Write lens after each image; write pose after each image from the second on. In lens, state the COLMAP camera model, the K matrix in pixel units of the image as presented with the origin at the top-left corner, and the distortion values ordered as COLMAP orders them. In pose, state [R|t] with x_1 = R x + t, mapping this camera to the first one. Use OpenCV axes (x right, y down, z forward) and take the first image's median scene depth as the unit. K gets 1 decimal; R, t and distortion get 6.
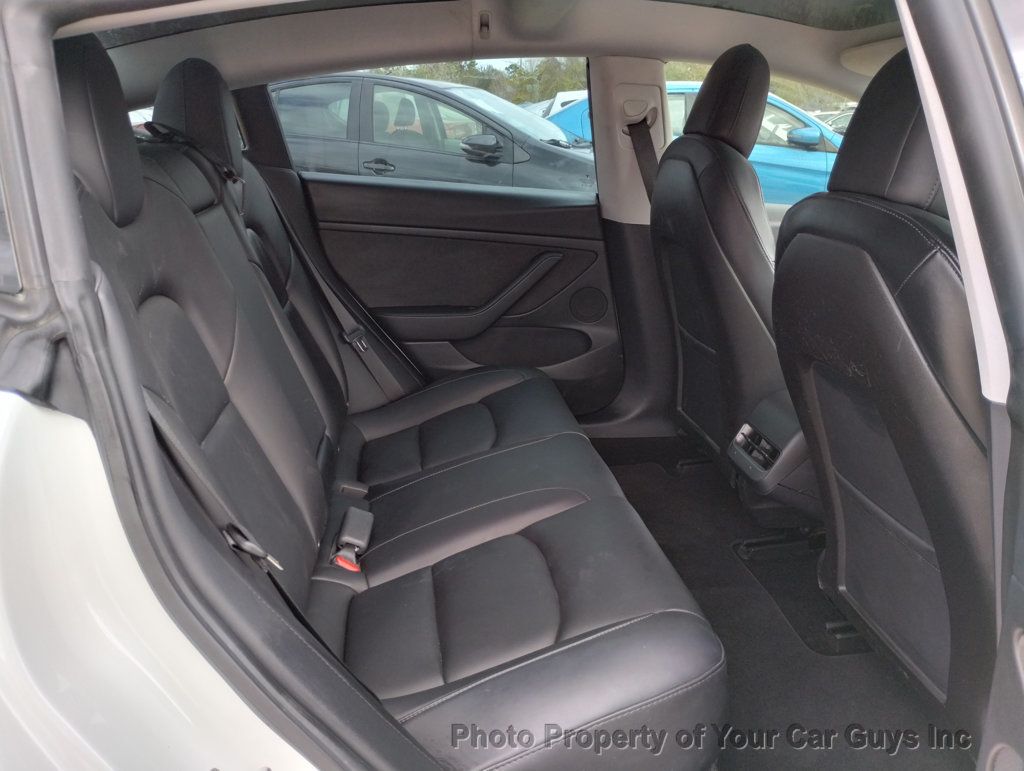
lens RADIAL K [[847.5, 0, 523.6], [0, 847.5, 385.8], [0, 0, 1]] dist [0.013007, -0.010429]
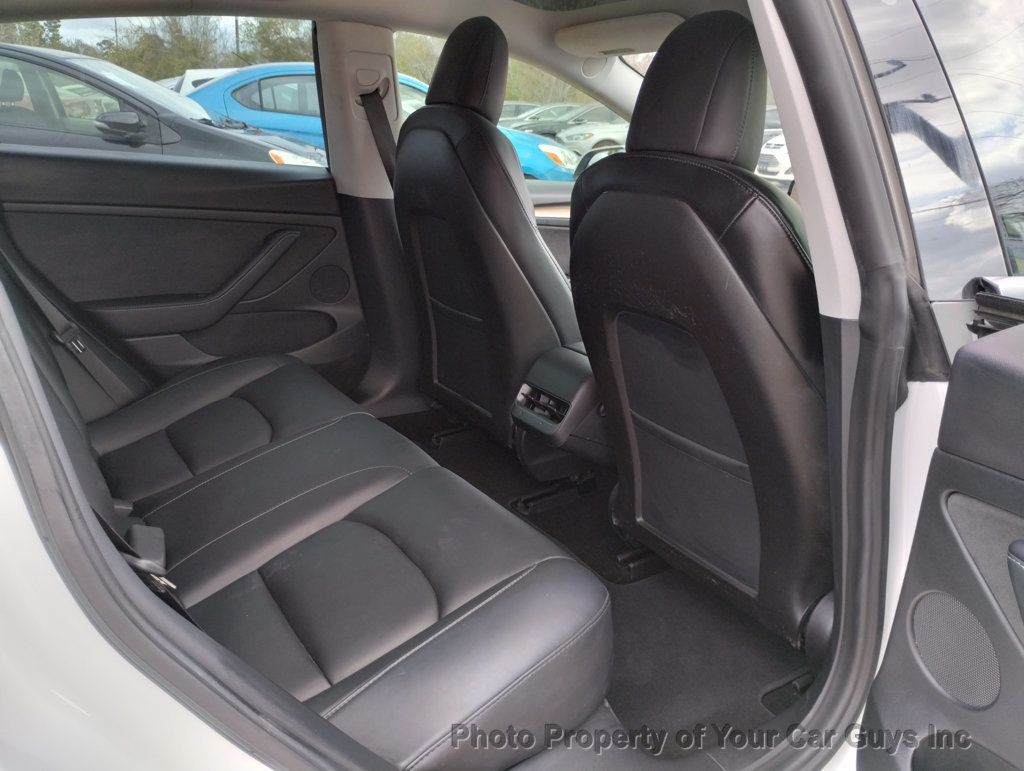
lens RADIAL K [[847.5, 0, 523.6], [0, 847.5, 385.8], [0, 0, 1]] dist [0.013007, -0.010429]
pose [[0.911489, -0.107457, 0.397040, -0.128421], [0.102567, 0.994158, 0.033600, 0.010035], [-0.398332, 0.010097, 0.917186, 0.037179]]
